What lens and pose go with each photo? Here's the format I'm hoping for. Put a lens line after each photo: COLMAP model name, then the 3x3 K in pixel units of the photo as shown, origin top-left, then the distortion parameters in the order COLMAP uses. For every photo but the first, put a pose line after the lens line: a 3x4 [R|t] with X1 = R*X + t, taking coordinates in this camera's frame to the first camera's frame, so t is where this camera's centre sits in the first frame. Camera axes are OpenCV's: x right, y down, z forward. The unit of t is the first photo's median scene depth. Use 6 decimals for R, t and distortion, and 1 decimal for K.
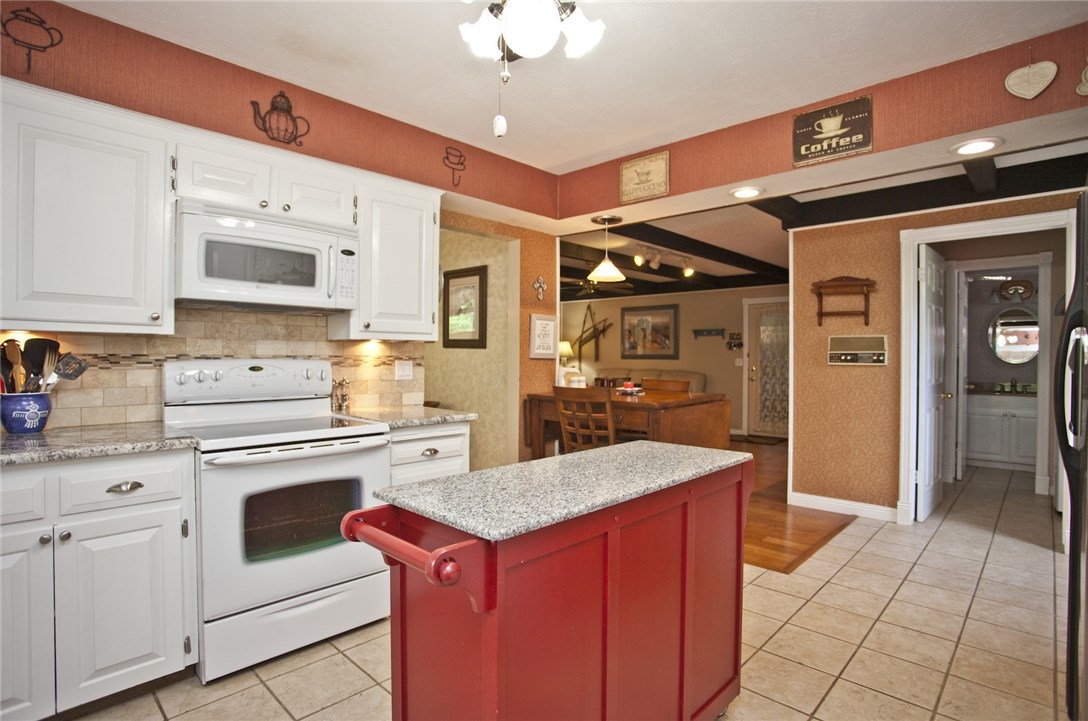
lens RADIAL K [[533.7, 0, 549.8], [0, 533.7, 356.9], [0, 0, 1]] dist [-0.051100, 0.007062]
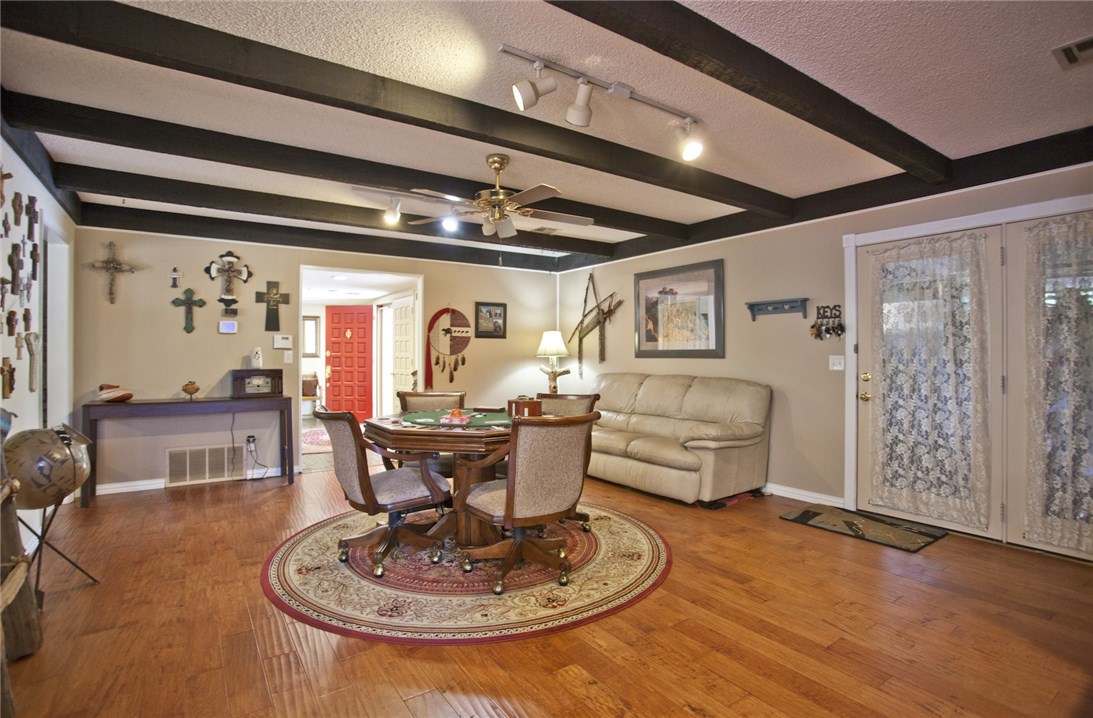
lens RADIAL K [[536.2, 0, 537.9], [0, 536.2, 350.2], [0, 0, 1]] dist [-0.051100, 0.007062]
pose [[0.974429, -0.010664, -0.224444, 0.176333], [0.008898, 0.999921, -0.008881, -0.000165], [0.224521, 0.006657, 0.974446, 0.410718]]
